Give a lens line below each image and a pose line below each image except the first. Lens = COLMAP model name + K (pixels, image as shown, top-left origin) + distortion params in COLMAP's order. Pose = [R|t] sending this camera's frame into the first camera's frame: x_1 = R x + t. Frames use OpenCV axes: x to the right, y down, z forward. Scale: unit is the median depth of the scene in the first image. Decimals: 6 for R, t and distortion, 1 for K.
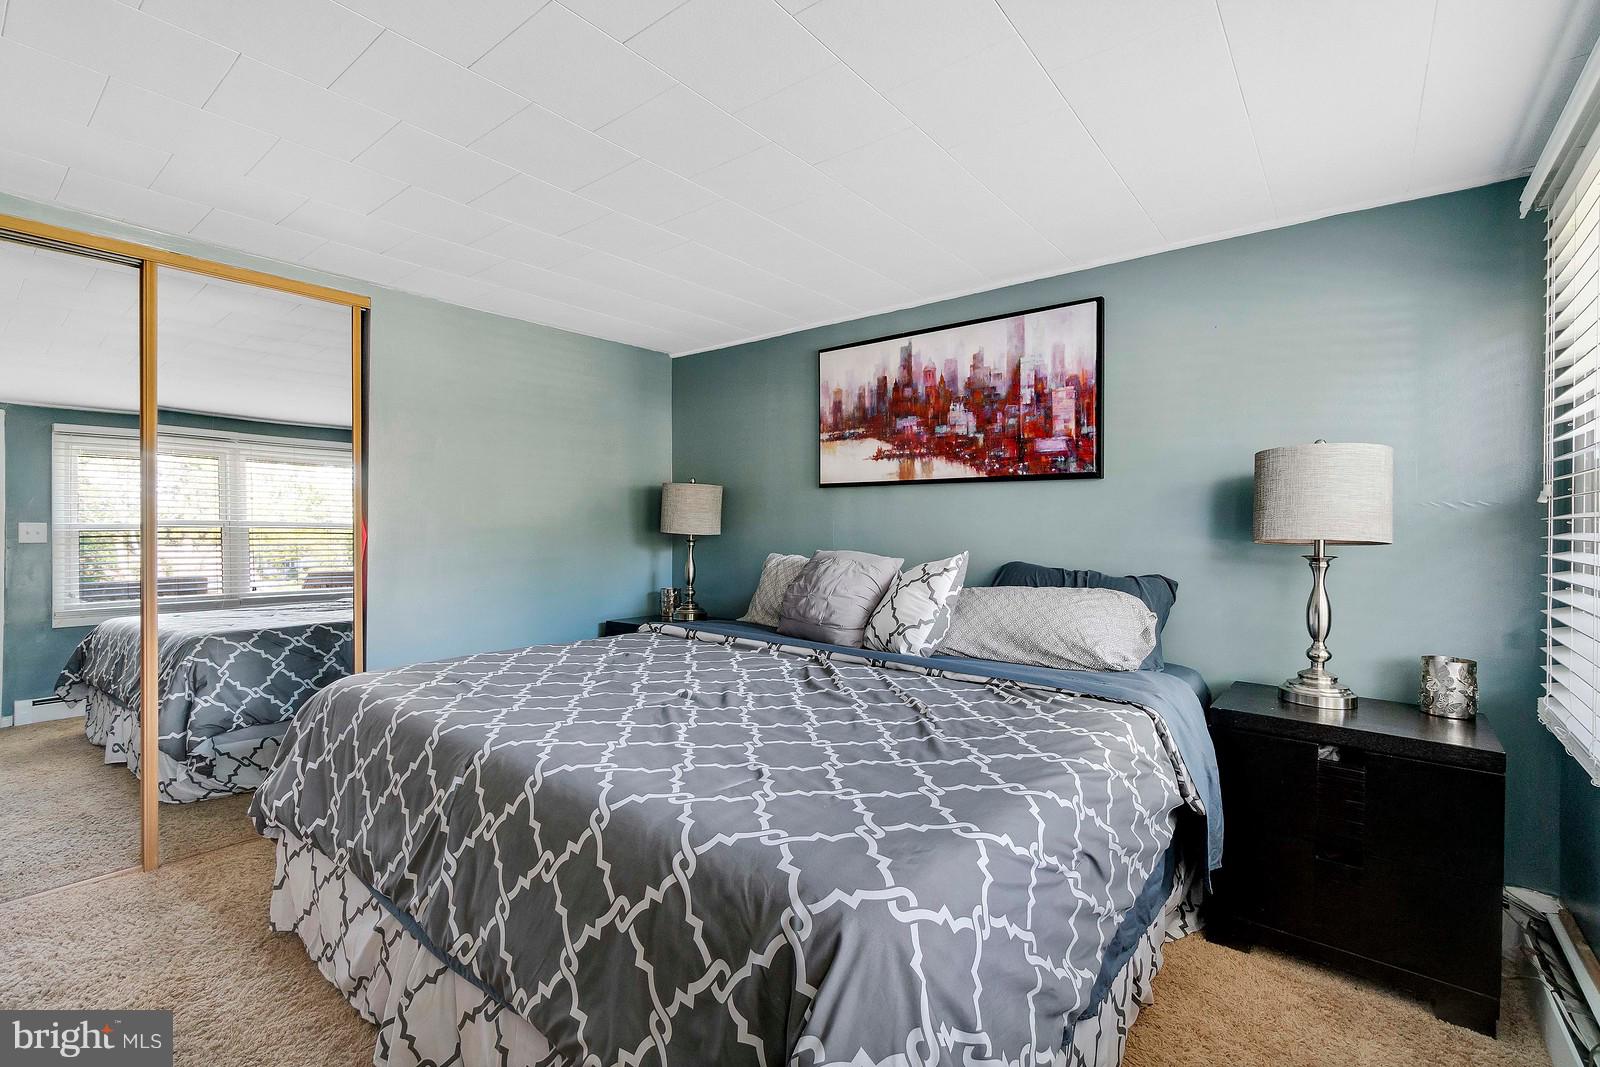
lens RADIAL K [[685.8, 0, 795.3], [0, 685.8, 521.5], [0, 0, 1]] dist [0.001002, -0.001057]
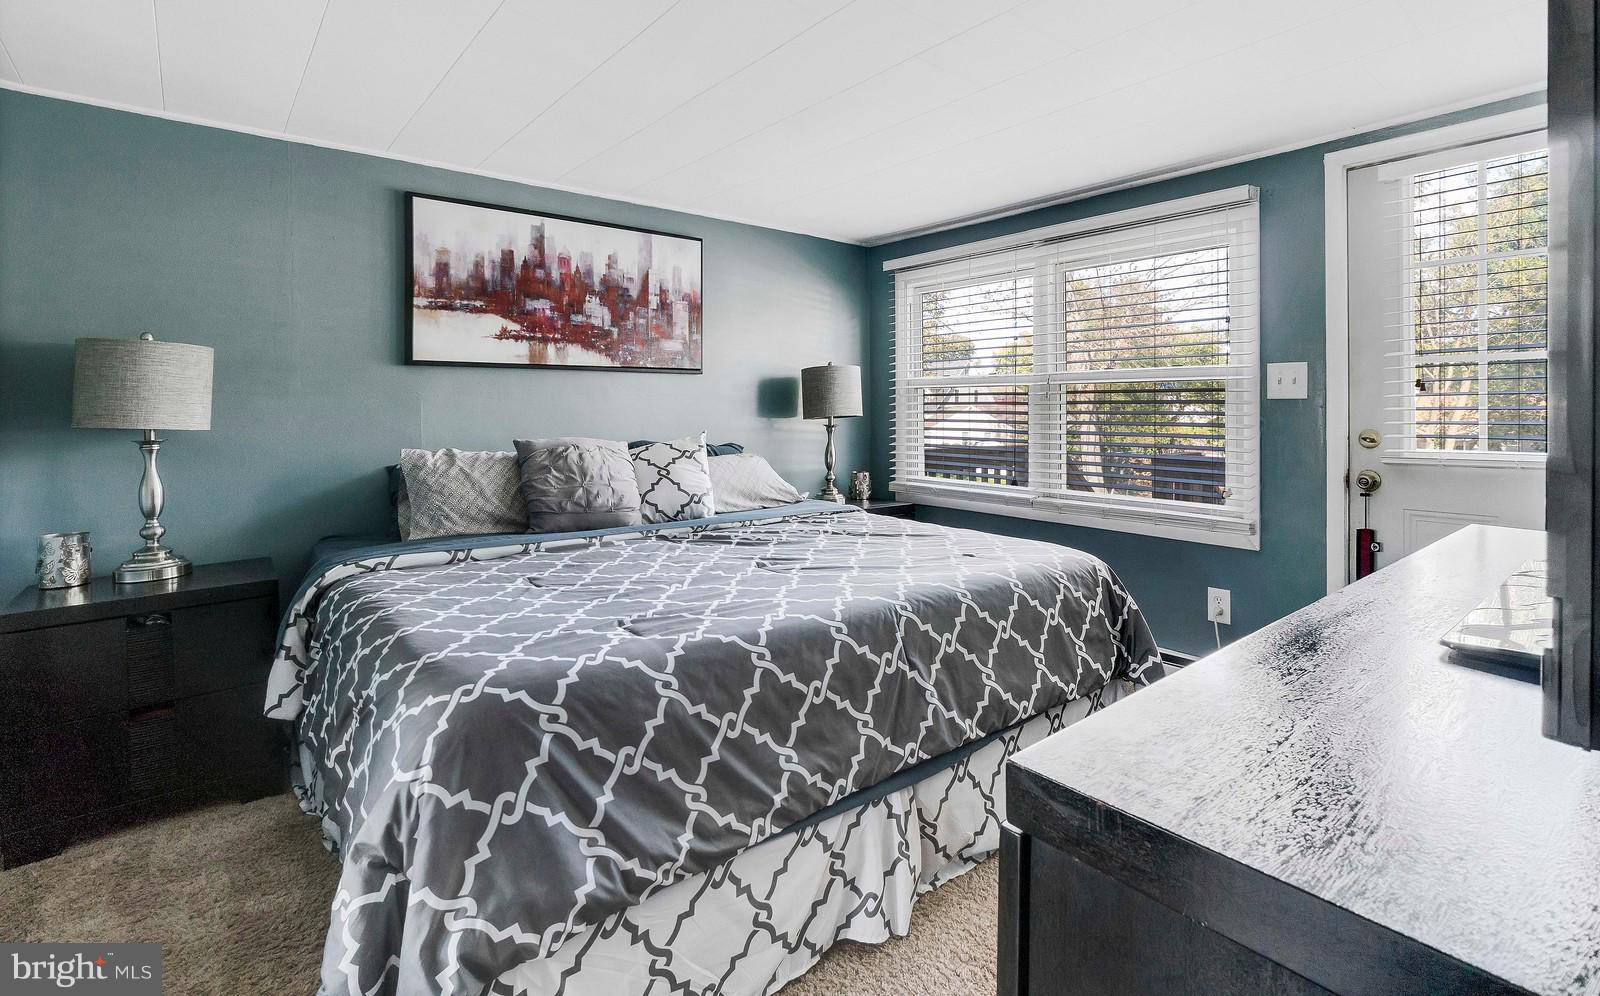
lens RADIAL K [[753.7, 0, 814.2], [0, 753.7, 395.5], [0, 0, 1]] dist [-0.003051, -0.000294]
pose [[0.213043, 0.009690, 0.976995, -0.856334], [0.001042, 0.999948, -0.010145, -0.004971], [-0.977042, 0.003180, 0.213022, 0.423192]]
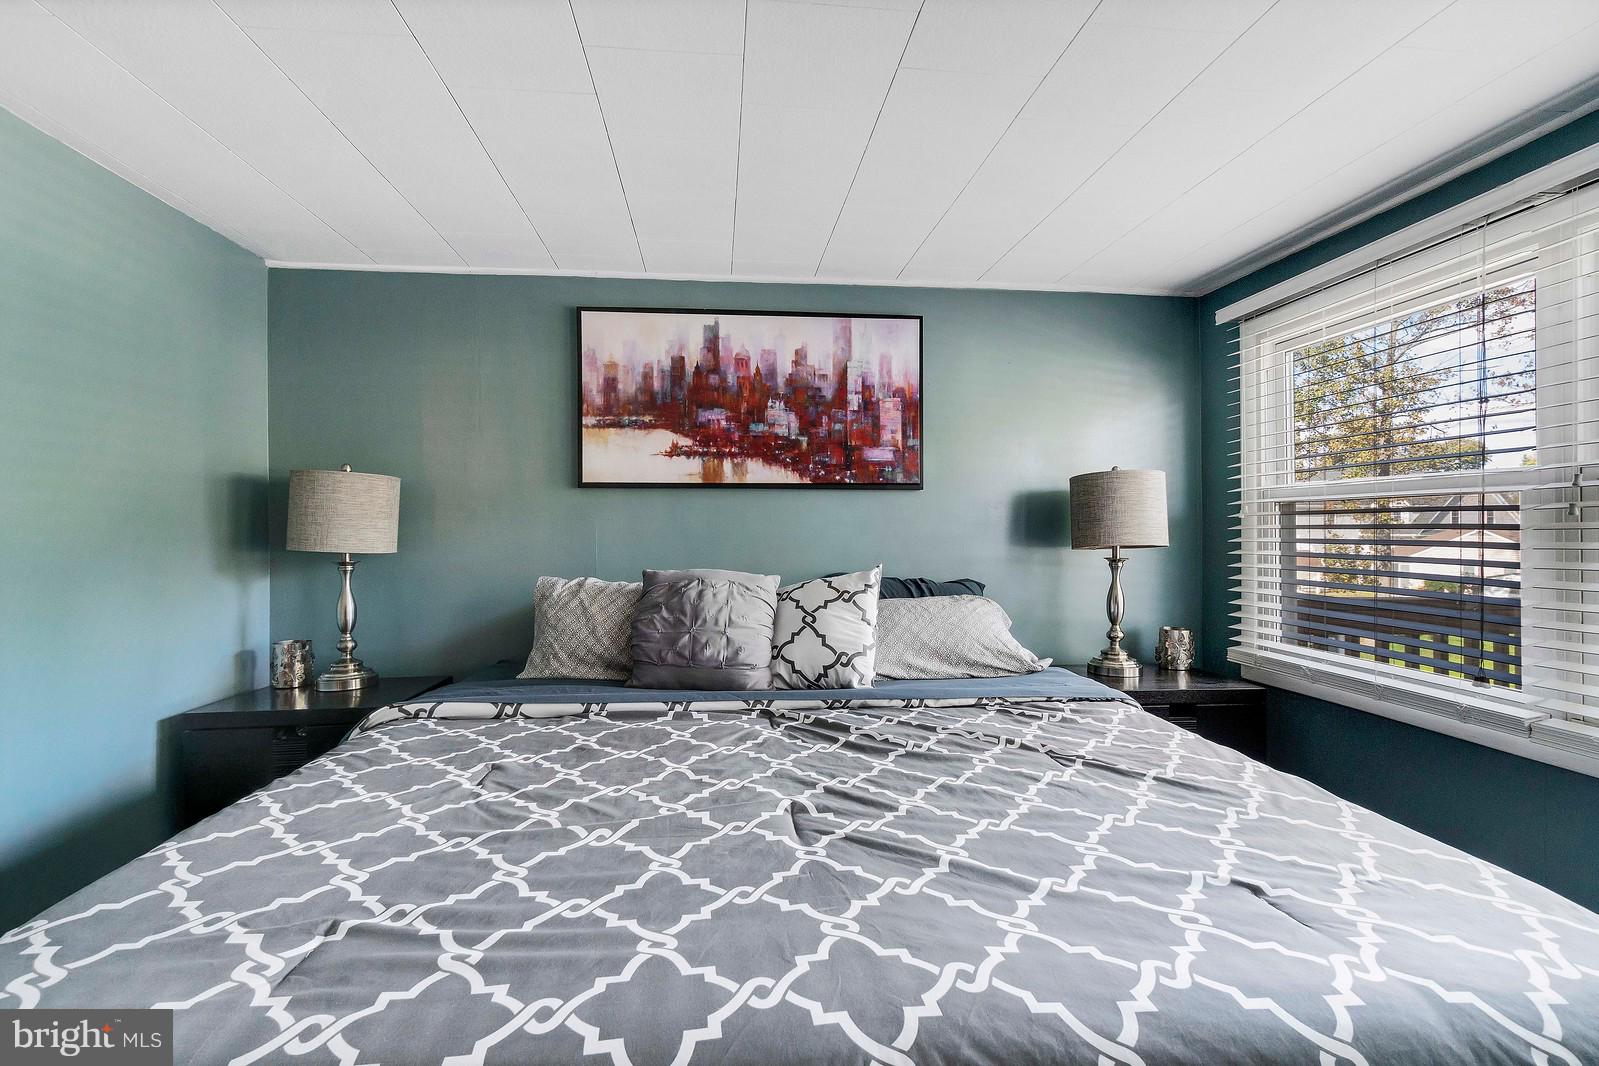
lens RADIAL K [[685.4, 0, 774.4], [0, 685.4, 528.7], [0, 0, 1]] dist [0.001002, -0.001057]
pose [[0.726076, -0.002591, 0.687610, -0.395430], [0.002447, 0.999996, 0.001184, -0.004555], [-0.687610, 0.000823, 0.726080, 0.356018]]
